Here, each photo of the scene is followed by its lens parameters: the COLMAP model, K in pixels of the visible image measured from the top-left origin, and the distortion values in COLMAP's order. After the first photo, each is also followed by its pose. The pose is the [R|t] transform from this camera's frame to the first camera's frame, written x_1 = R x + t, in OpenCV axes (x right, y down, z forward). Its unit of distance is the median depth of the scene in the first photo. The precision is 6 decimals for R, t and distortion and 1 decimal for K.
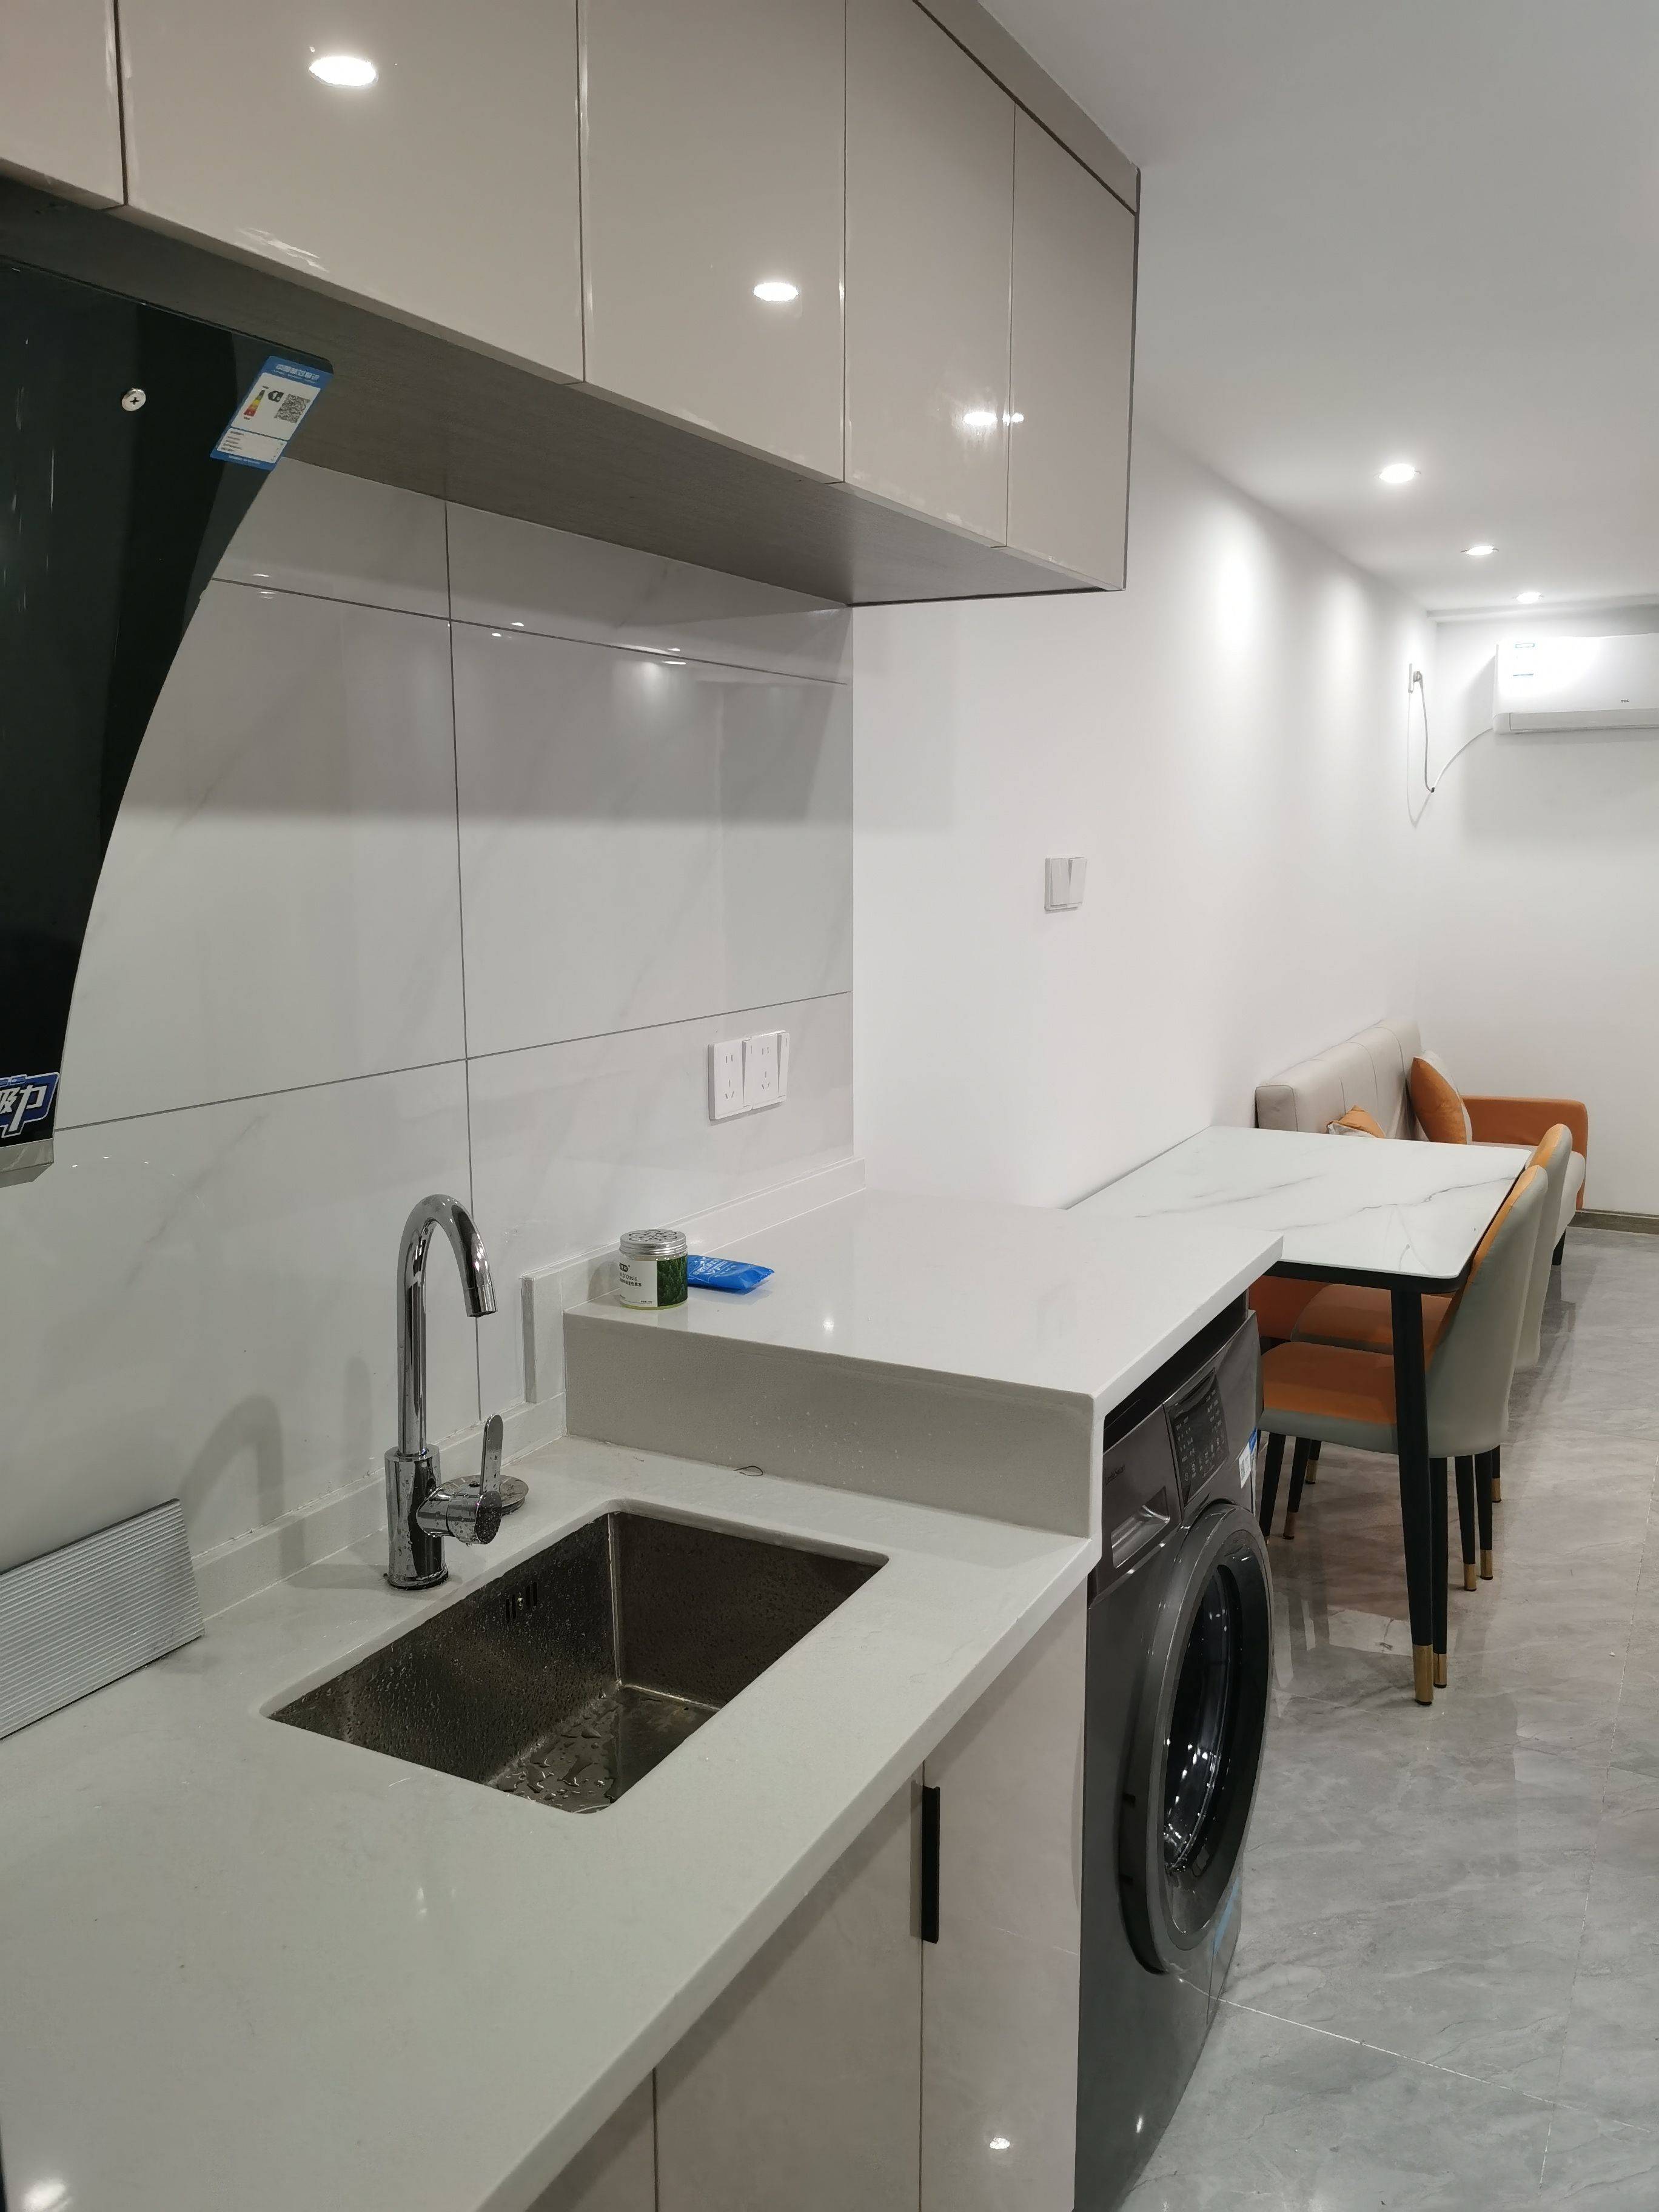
lens RADIAL K [[1680.7, 0, 829.5], [0, 1680.7, 1106.0], [0, 0, 1]] dist [0.096888, -0.146857]
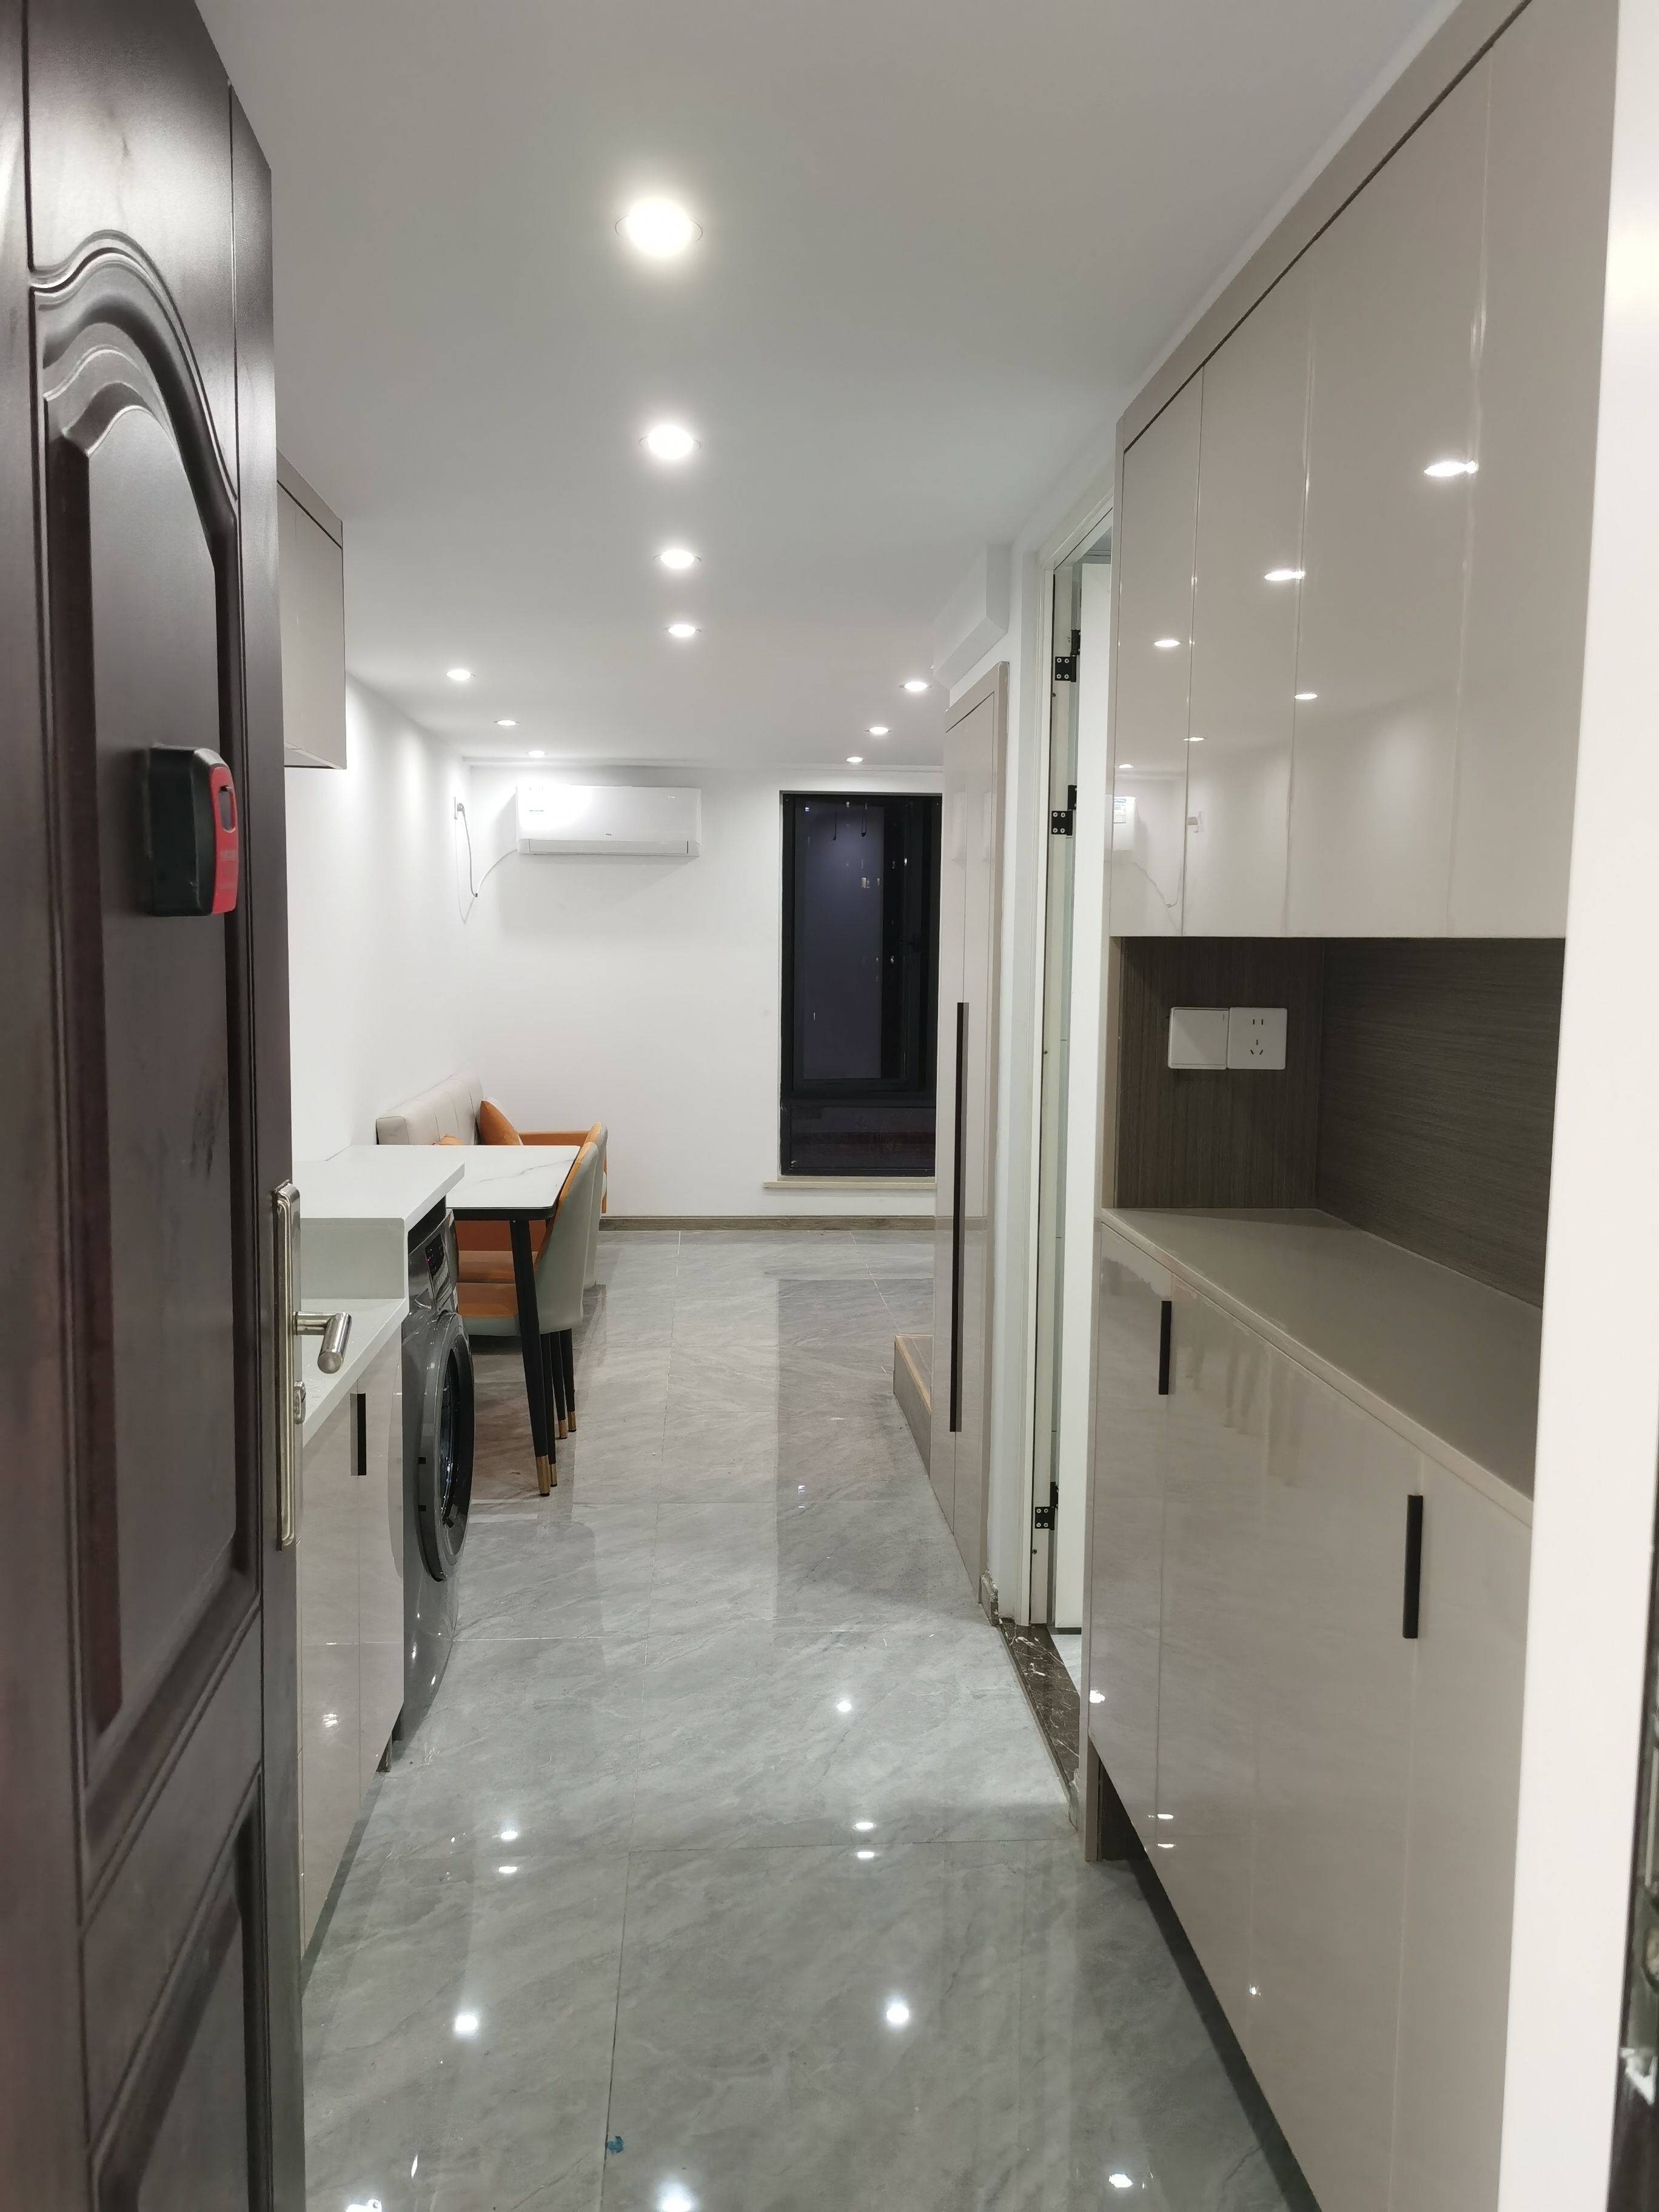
lens RADIAL K [[1680.7, 0, 829.5], [0, 1680.7, 1106.0], [0, 0, 1]] dist [0.096888, -0.146857]
pose [[0.843725, -0.042649, 0.535079, -0.218443], [0.072992, 0.996695, -0.035655, 0.074700], [-0.531790, 0.069139, 0.844049, -0.409368]]
